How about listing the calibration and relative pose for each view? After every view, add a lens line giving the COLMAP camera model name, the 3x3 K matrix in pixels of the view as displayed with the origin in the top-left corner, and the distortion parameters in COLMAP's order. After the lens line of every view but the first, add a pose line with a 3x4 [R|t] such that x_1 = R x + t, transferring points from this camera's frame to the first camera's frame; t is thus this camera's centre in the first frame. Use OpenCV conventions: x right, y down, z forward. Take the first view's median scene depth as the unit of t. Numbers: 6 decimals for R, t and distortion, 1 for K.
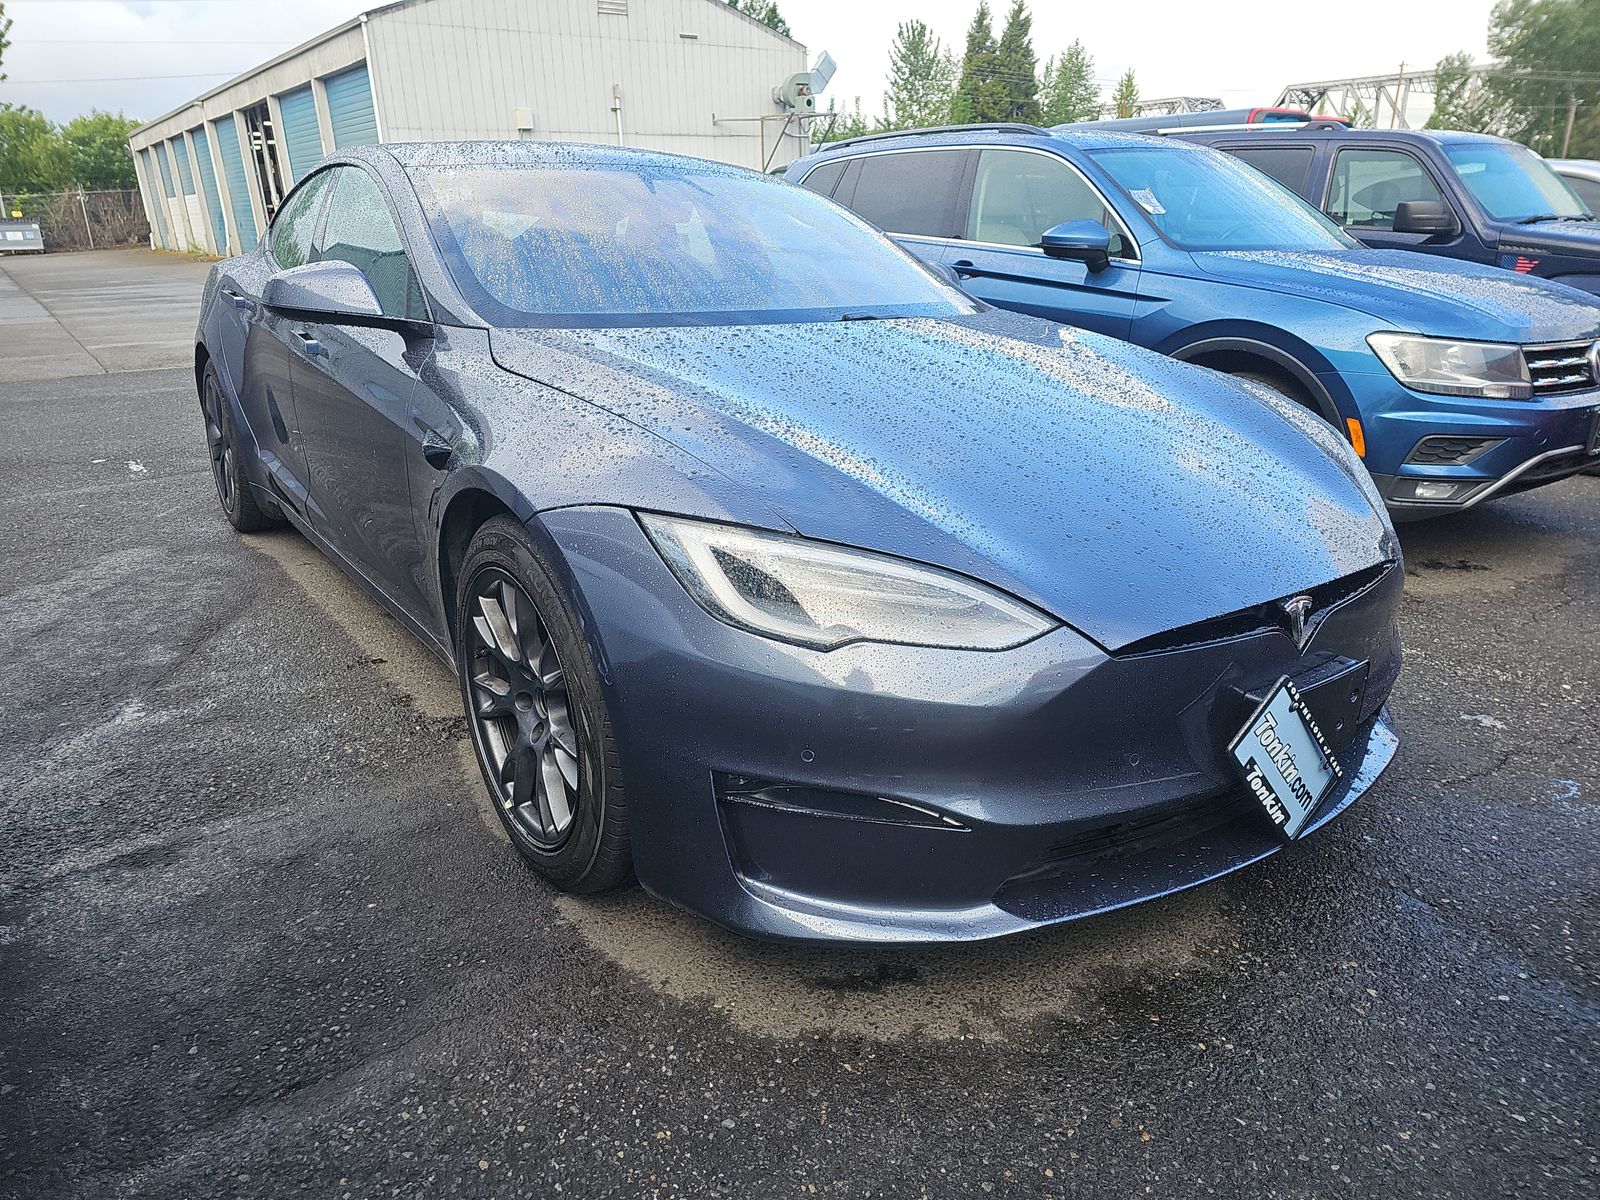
lens RADIAL K [[1085.2, 0, 777.0], [0, 1085.2, 595.4], [0, 0, 1]] dist [0.005819, -0.025909]
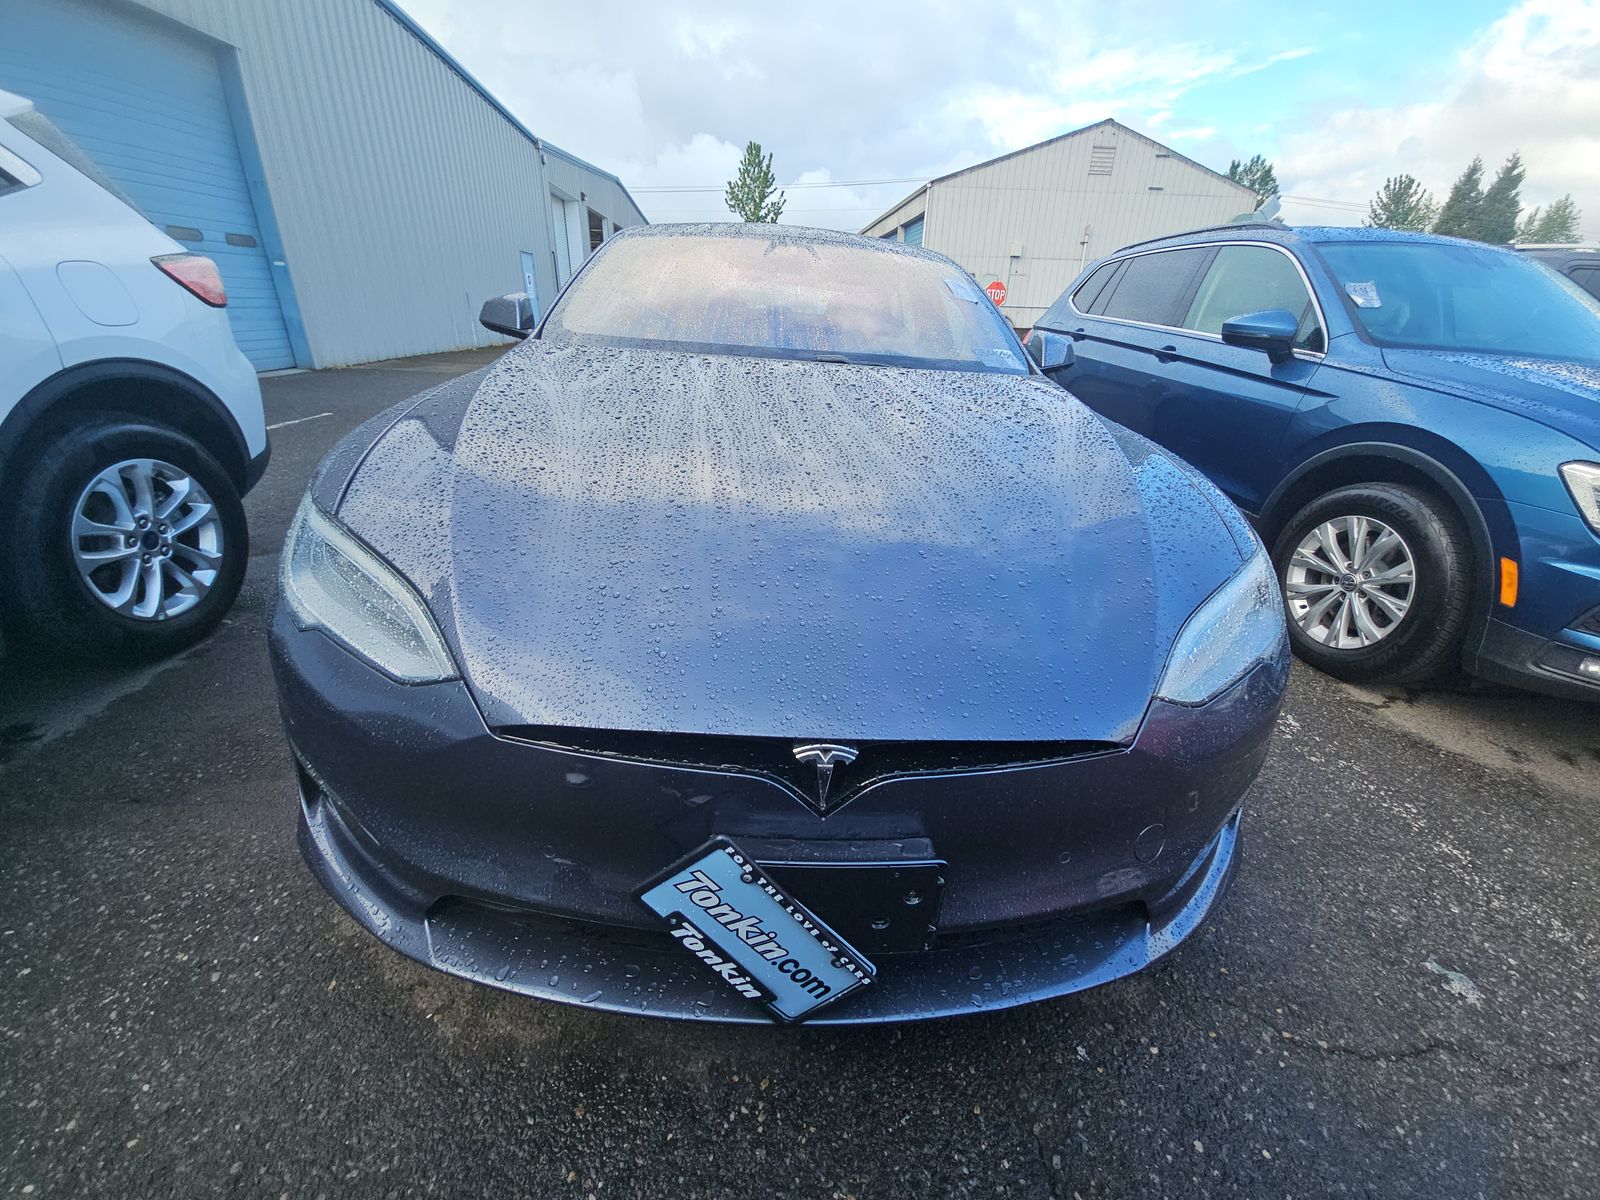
lens RADIAL K [[645.7, 0, 800.0], [0, 645.7, 600.0], [0, 0, 1]] dist [-0.000303, -0.013467]
pose [[0.825871, 0.256327, -0.502228, 0.088110], [-0.219965, 0.966588, 0.131614, -0.020347], [0.519184, 0.001776, 0.854661, 0.080475]]
